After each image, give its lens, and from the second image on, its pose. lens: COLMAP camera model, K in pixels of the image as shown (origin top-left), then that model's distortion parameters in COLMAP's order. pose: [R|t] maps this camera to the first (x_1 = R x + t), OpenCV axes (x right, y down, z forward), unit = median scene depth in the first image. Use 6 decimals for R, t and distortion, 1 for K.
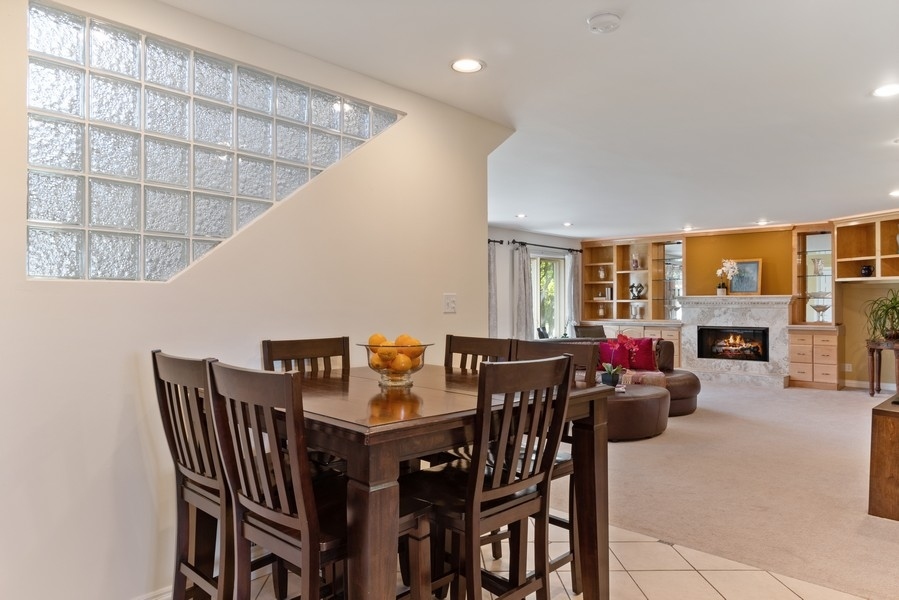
lens RADIAL K [[595.2, 0, 449.7], [0, 595.2, 300.1], [0, 0, 1]] dist [-0.010274, -0.002590]
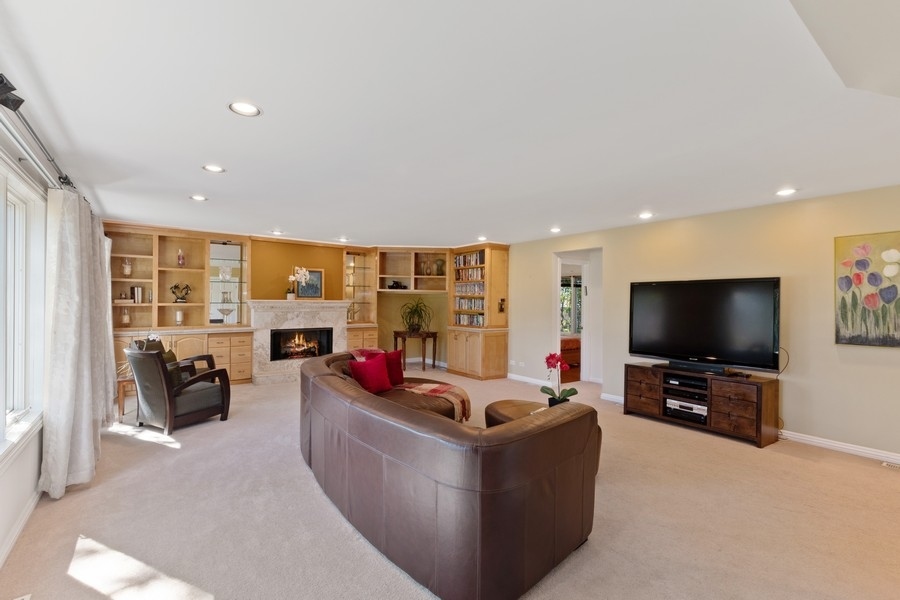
lens RADIAL K [[404.8, 0, 446.8], [0, 404.8, 299.0], [0, 0, 1]] dist [-0.002218, -0.000145]
pose [[0.178275, 0.005652, 0.983965, -0.219169], [-0.015352, 0.999878, -0.002961, -0.012155], [-0.983861, -0.014578, 0.178340, 0.609603]]
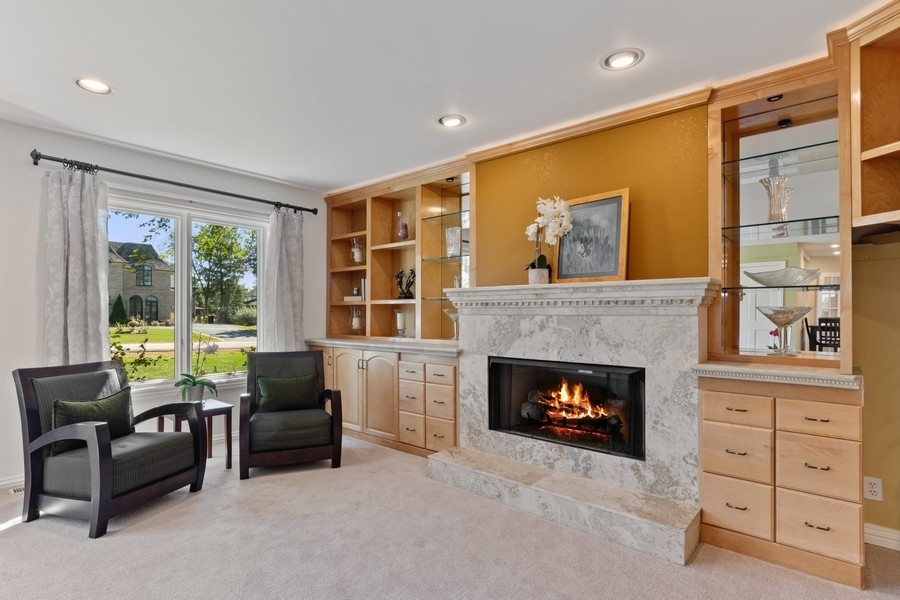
lens RADIAL K [[442.9, 0, 447.3], [0, 442.9, 308.6], [0, 0, 1]] dist [-0.016667, 0.000174]
pose [[0.999480, 0.000479, 0.032236, 0.394657], [-0.000420, 0.999998, -0.001834, 0.009602], [-0.032237, 0.001820, 0.999479, 0.709066]]
